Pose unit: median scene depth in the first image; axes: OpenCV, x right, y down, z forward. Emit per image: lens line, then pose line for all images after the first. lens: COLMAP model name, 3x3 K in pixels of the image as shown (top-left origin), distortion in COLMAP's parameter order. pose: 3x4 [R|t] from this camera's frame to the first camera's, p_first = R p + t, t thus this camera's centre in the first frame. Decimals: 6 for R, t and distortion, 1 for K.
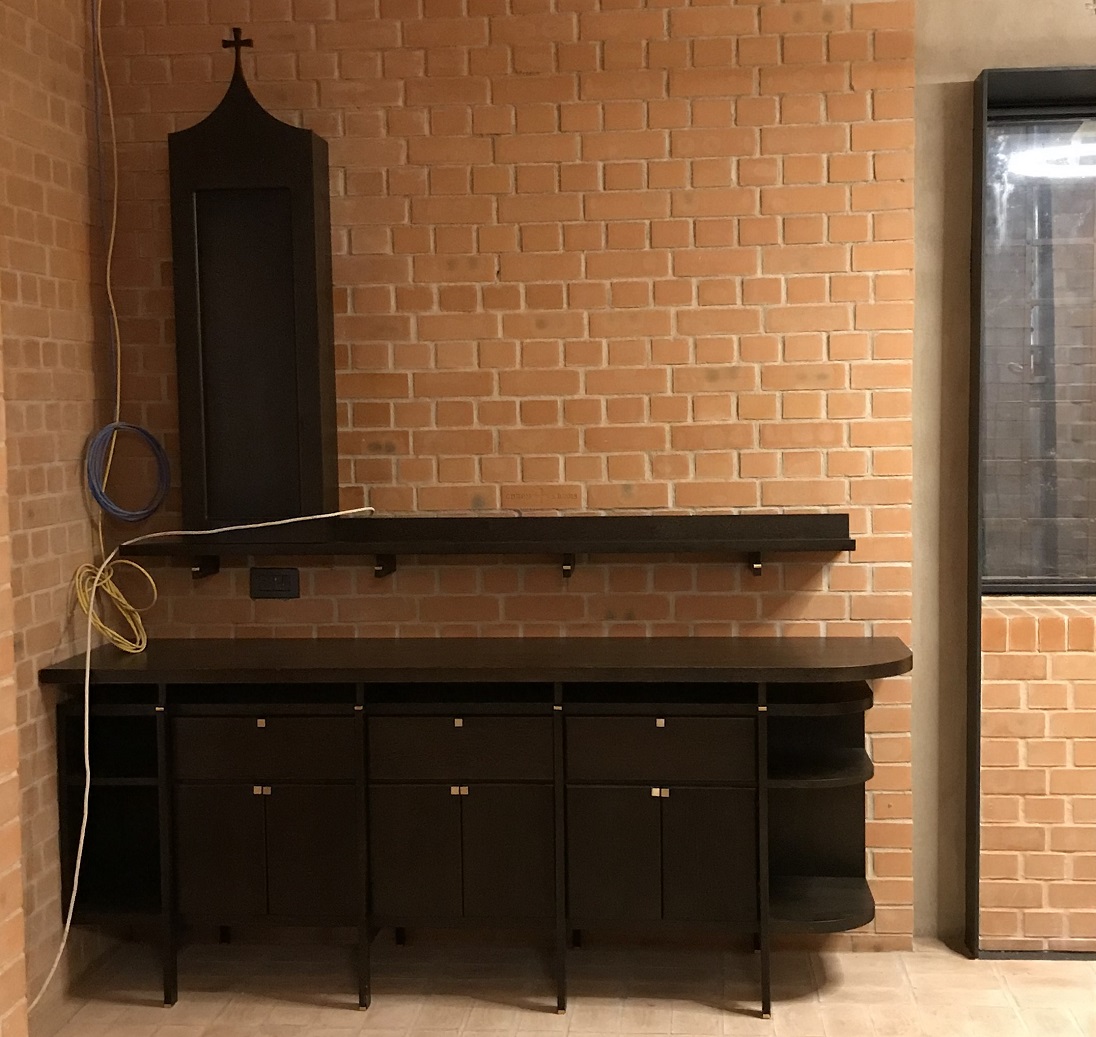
lens RADIAL K [[1036.0, 0, 548.0], [0, 1036.0, 518.5], [0, 0, 1]] dist [0.008068, 0.000415]
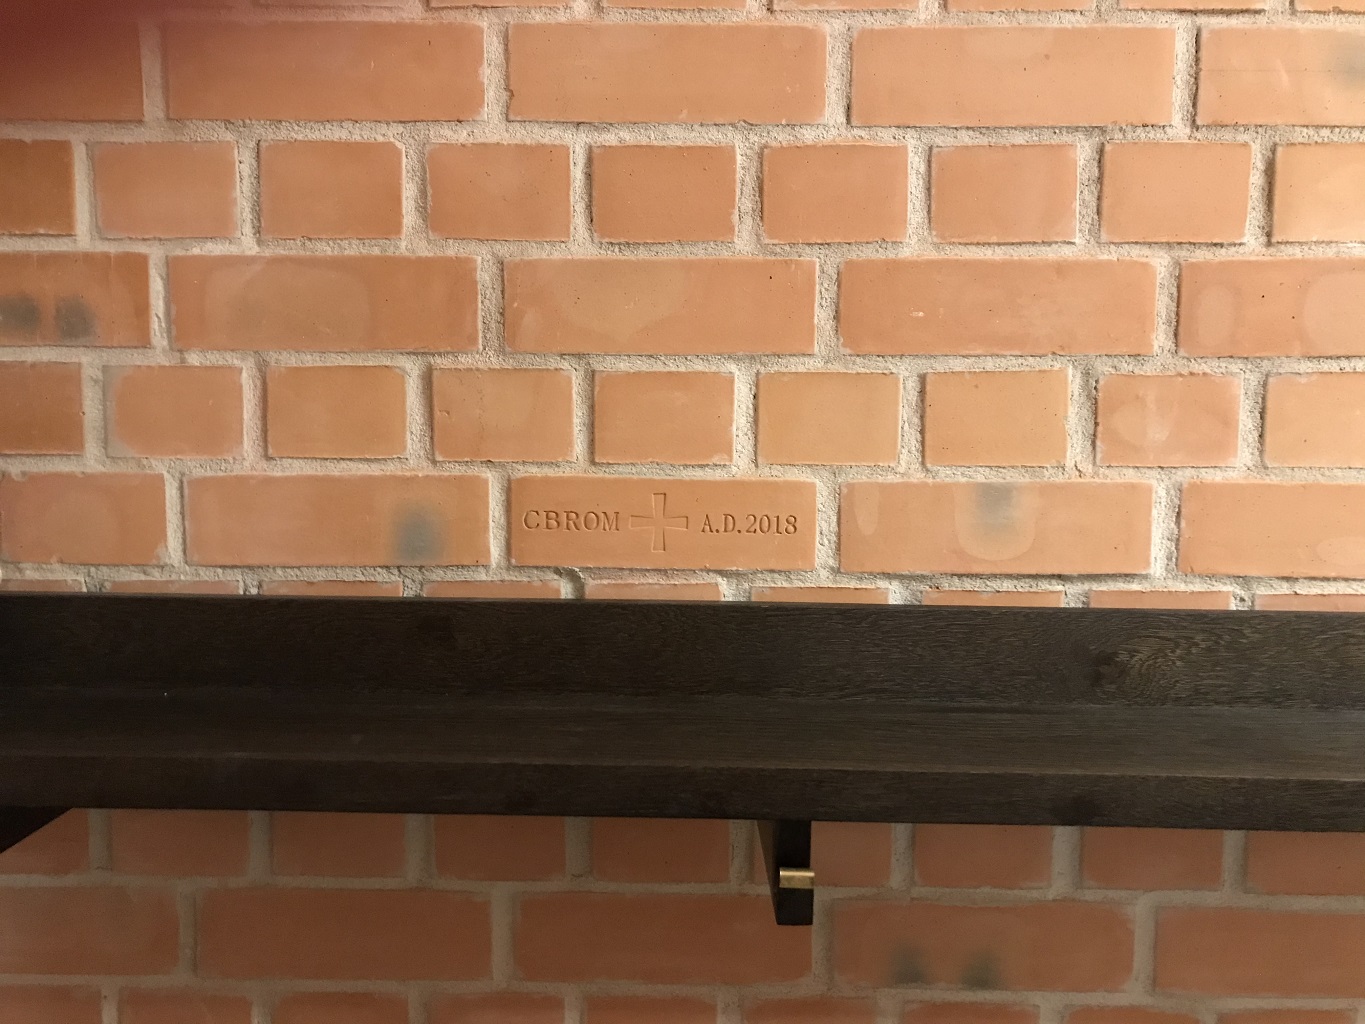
lens RADIAL K [[1114.3, 0, 682.5], [0, 1114.3, 512.0], [0, 0, 1]] dist [0.029161, -0.033495]
pose [[0.997570, 0.019879, 0.066782, -0.020033], [-0.021899, 0.999320, 0.029651, -0.032569], [-0.066147, -0.031042, 0.997327, 0.721573]]
